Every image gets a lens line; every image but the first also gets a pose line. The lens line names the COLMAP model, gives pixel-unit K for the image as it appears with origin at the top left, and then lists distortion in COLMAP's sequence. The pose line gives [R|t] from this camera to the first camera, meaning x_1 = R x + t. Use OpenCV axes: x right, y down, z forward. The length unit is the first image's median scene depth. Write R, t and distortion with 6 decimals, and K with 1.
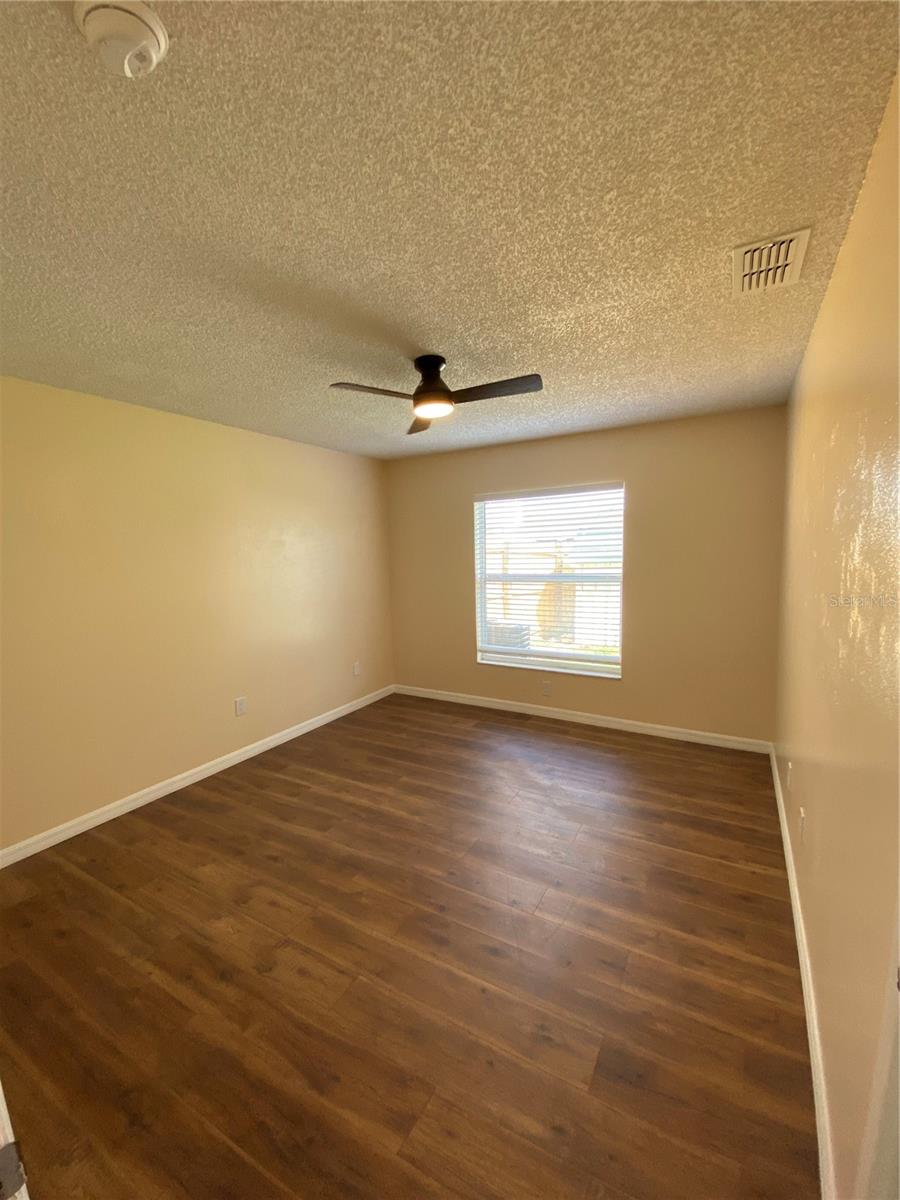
lens RADIAL K [[481.1, 0, 450.0], [0, 481.1, 600.0], [0, 0, 1]] dist [0.000923, -0.011328]
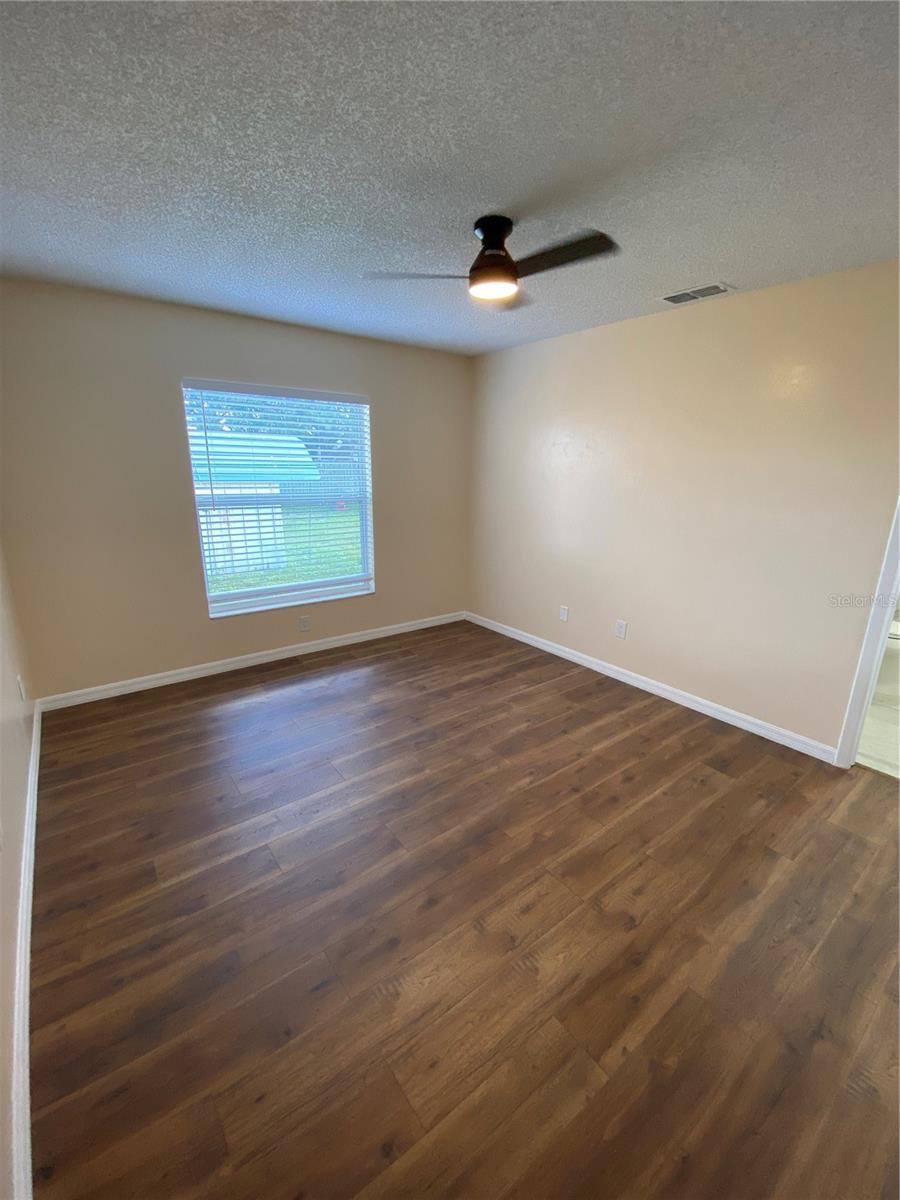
lens RADIAL K [[481.1, 0, 450.0], [0, 481.1, 600.0], [0, 0, 1]] dist [0.000923, -0.011328]
pose [[0.411384, -0.226098, 0.882974, -0.930636], [0.081604, 0.973991, 0.211384, -0.054138], [-0.907802, -0.014905, 0.419134, 0.715111]]
